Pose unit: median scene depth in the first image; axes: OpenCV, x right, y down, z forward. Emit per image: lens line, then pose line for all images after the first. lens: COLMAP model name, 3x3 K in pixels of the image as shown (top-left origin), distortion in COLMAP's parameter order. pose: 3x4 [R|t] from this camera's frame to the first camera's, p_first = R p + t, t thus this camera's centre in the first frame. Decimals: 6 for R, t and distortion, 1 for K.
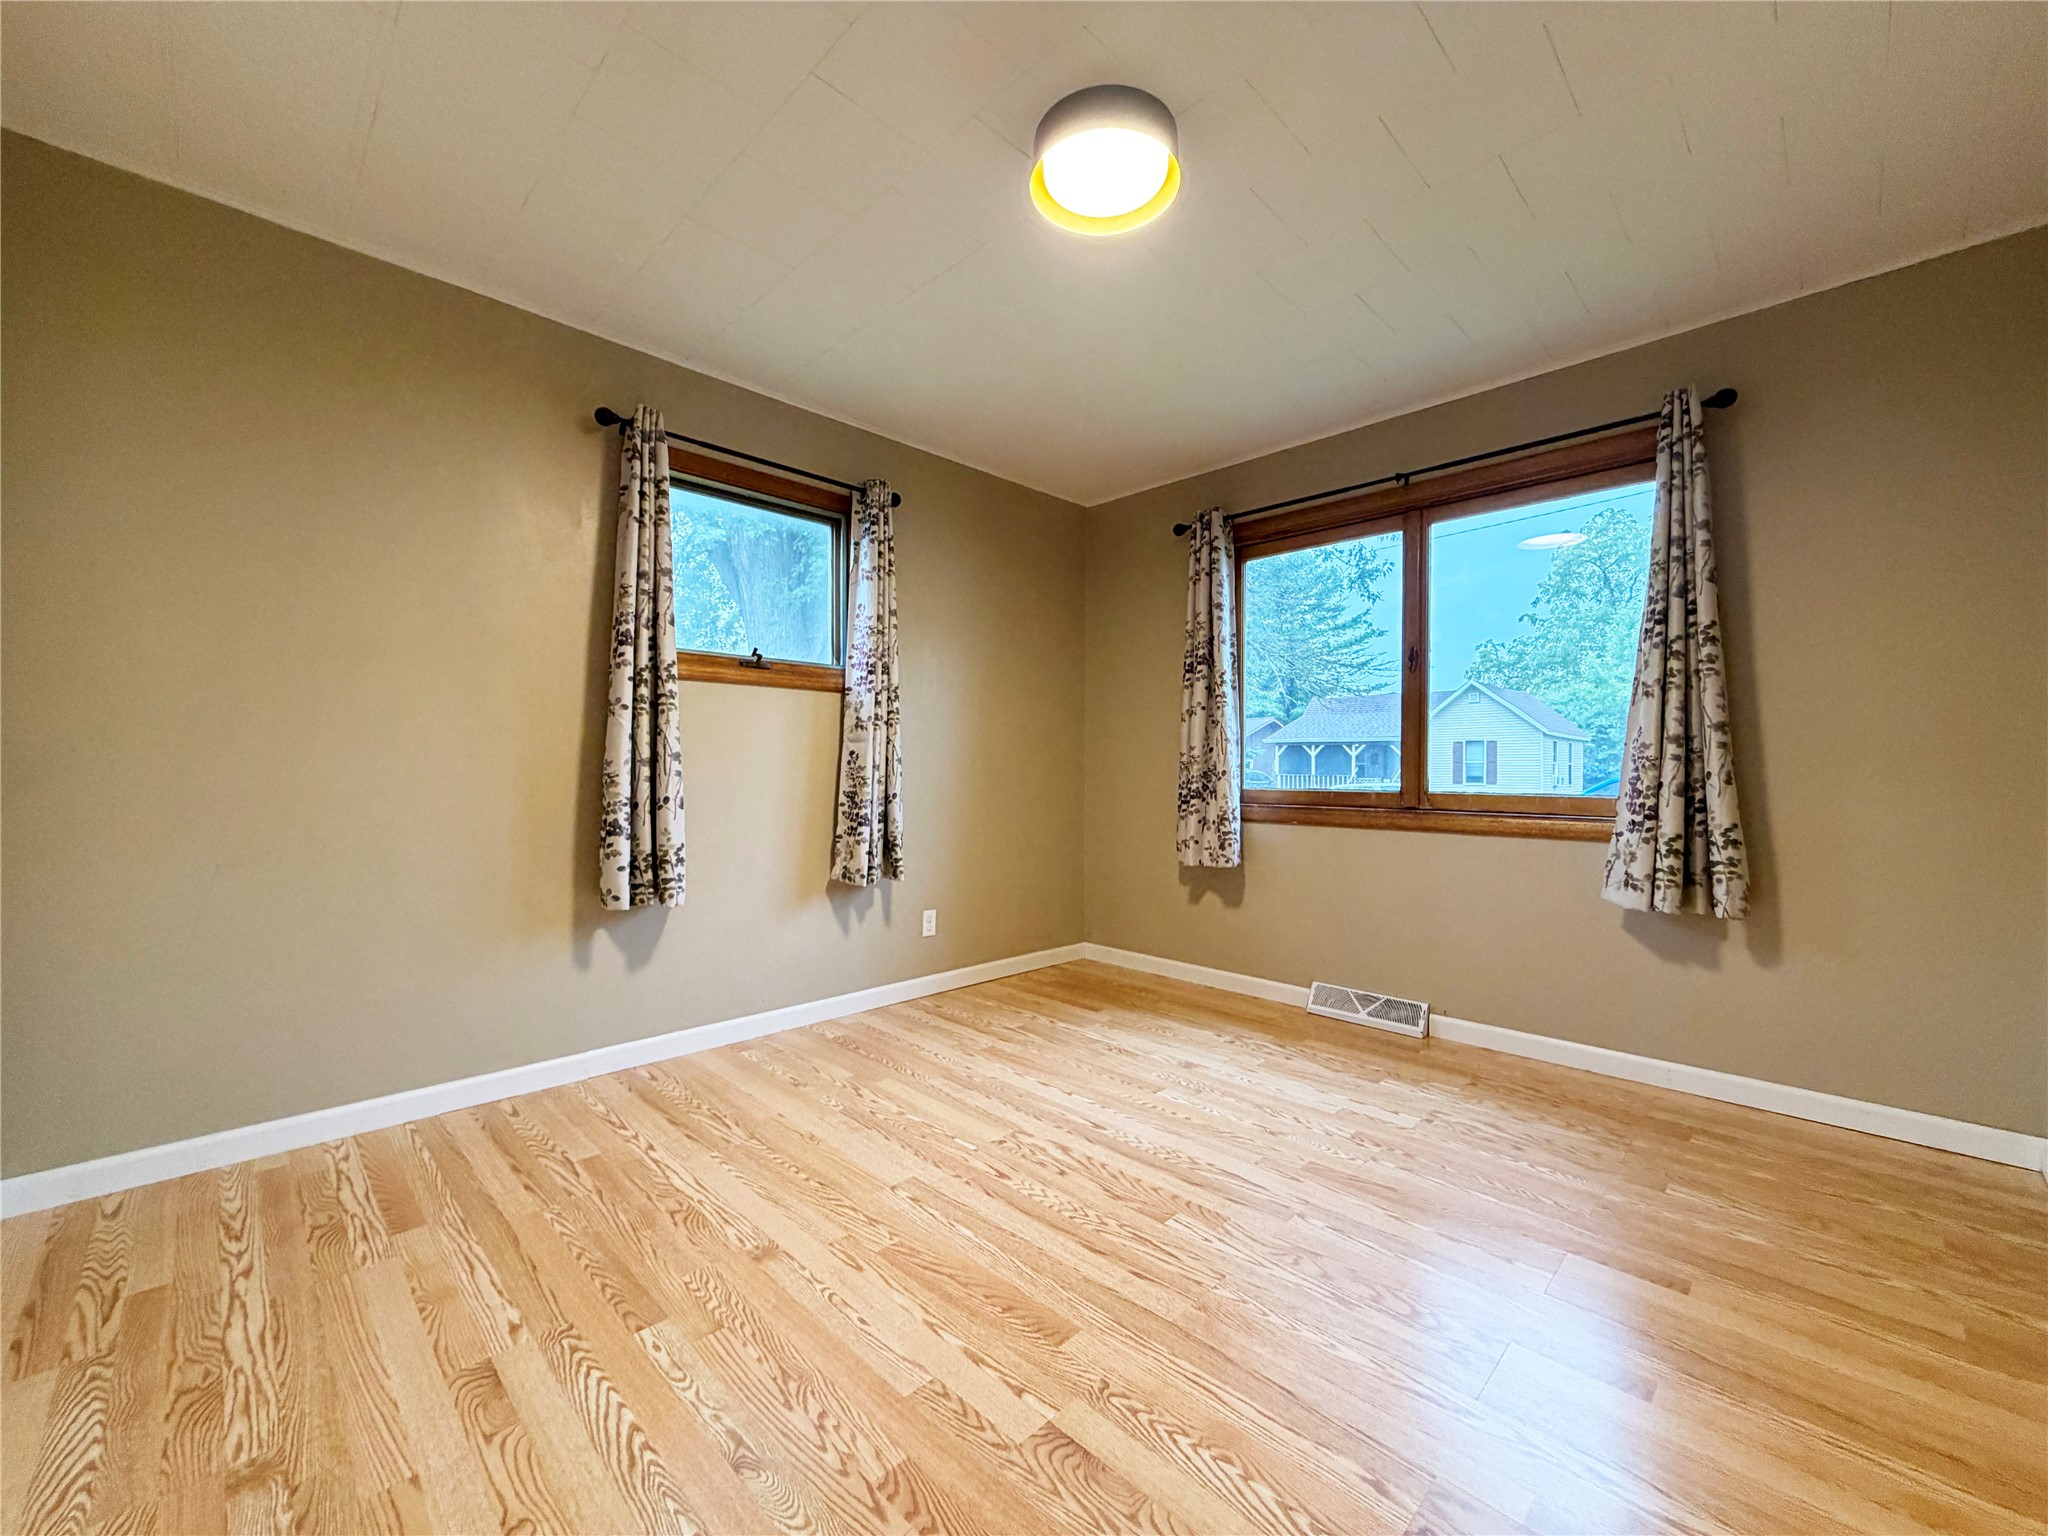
lens RADIAL K [[818.5, 0, 1019.7], [0, 818.5, 764.4], [0, 0, 1]] dist [-0.001162, -0.000941]
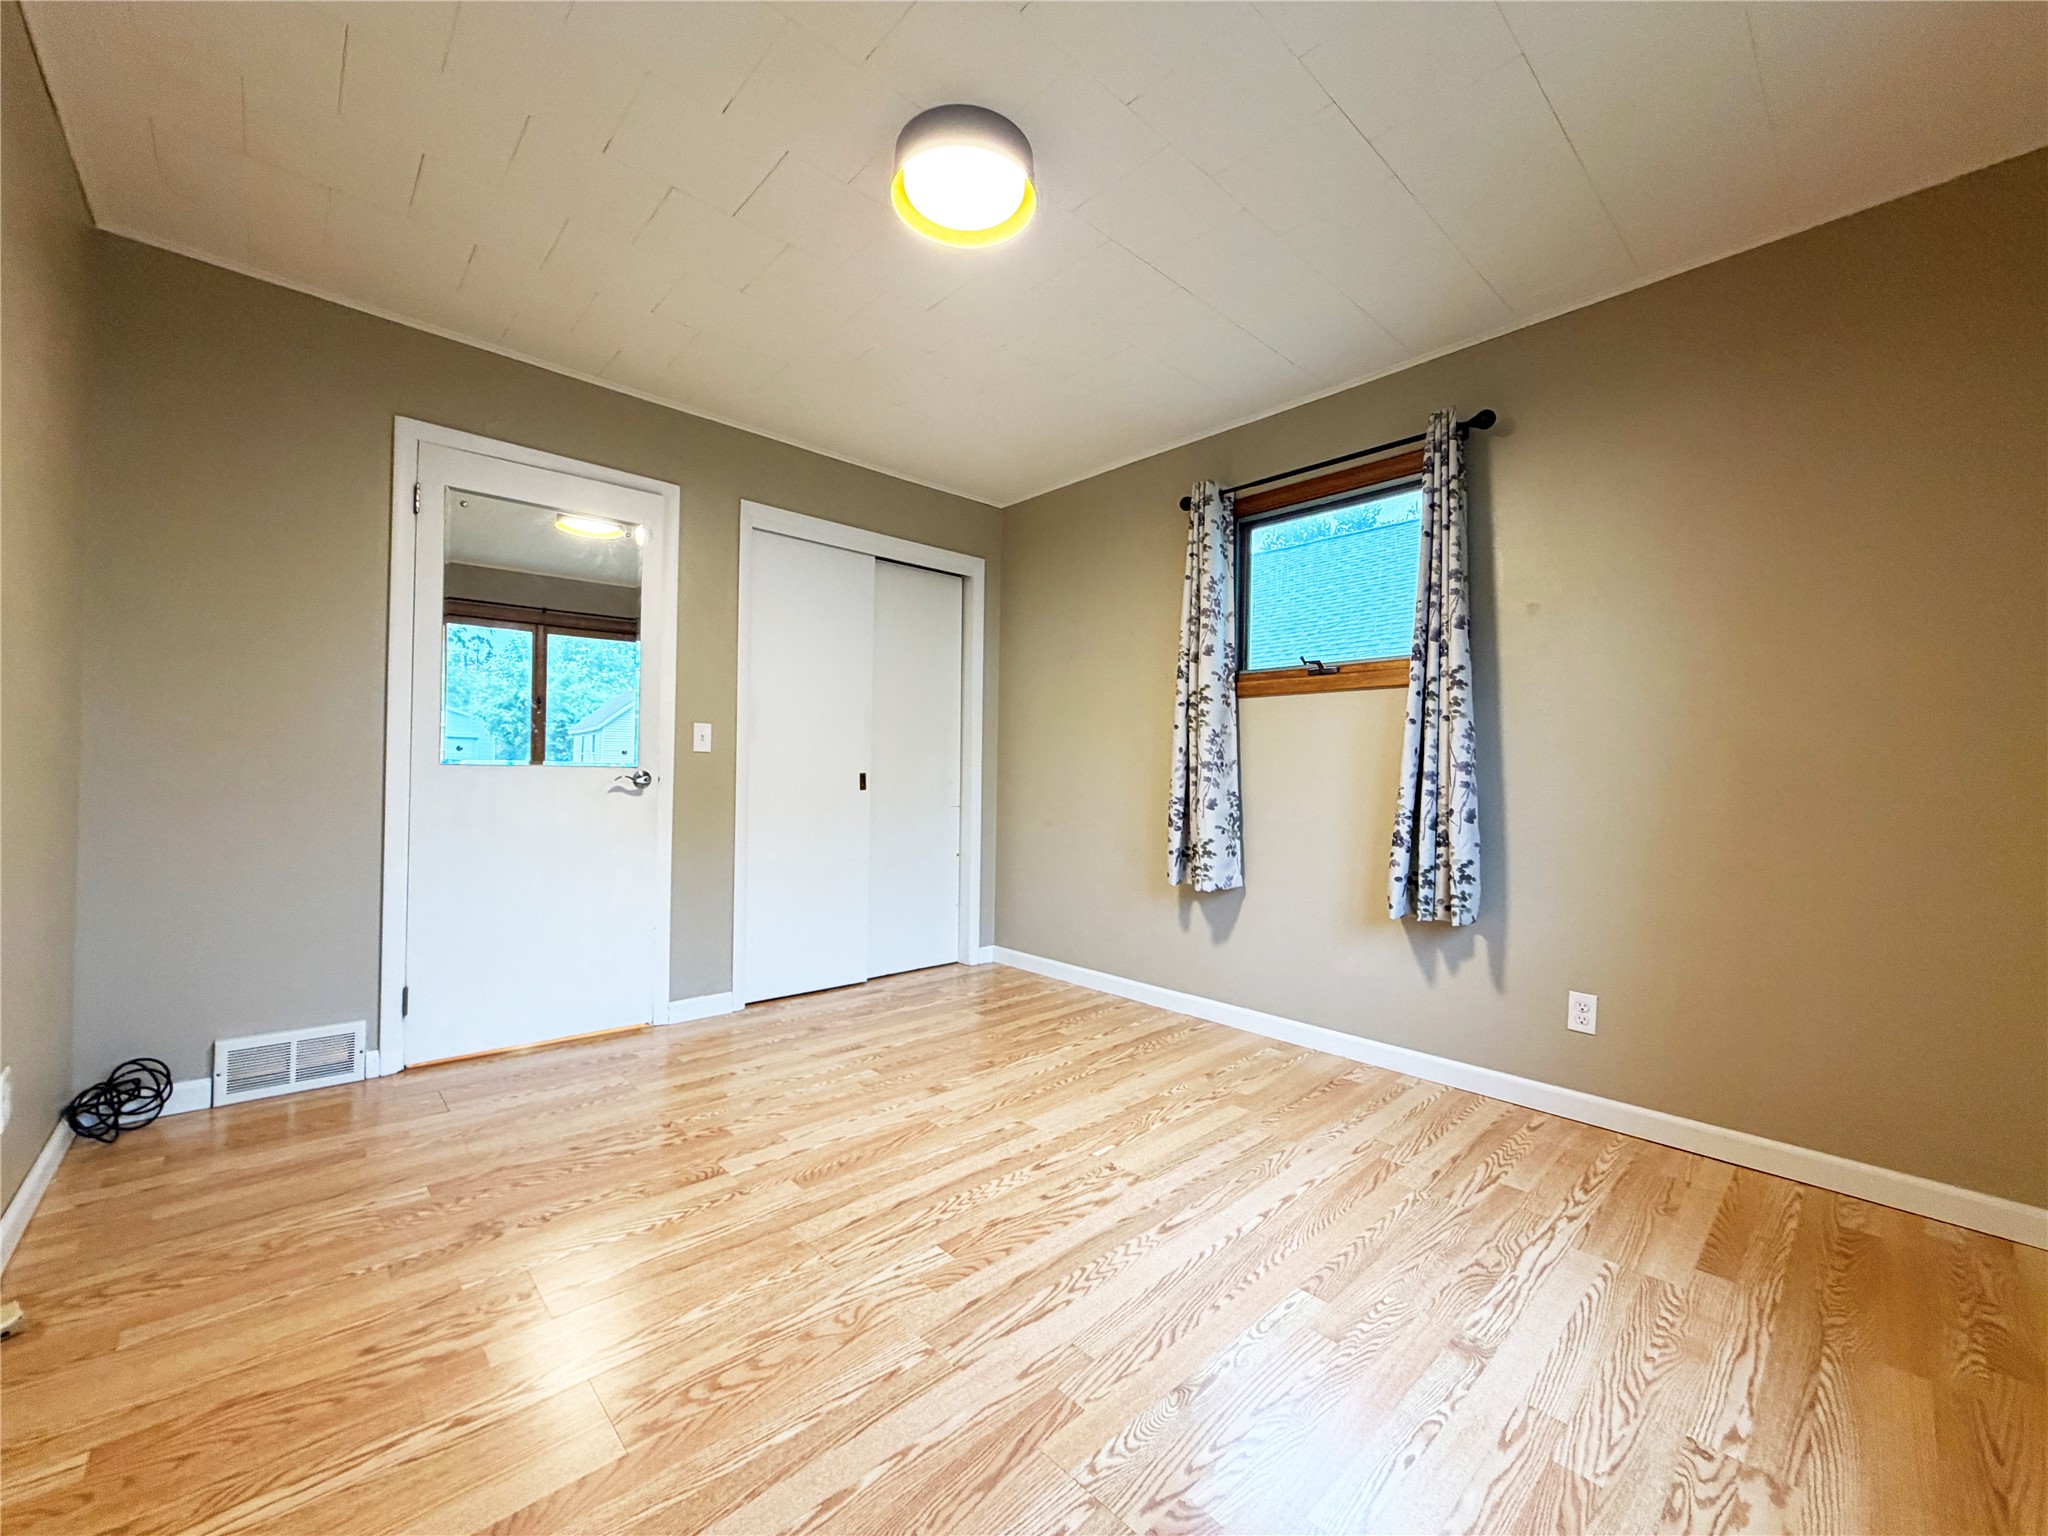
lens RADIAL K [[818.5, 0, 1020.7], [0, 818.5, 760.3], [0, 0, 1]] dist [-0.001162, -0.000941]
pose [[-0.037068, -0.021808, -0.999075, 0.800523], [-0.008822, 0.999730, -0.021495, 0.011893], [0.999274, 0.008017, -0.037250, 0.796642]]
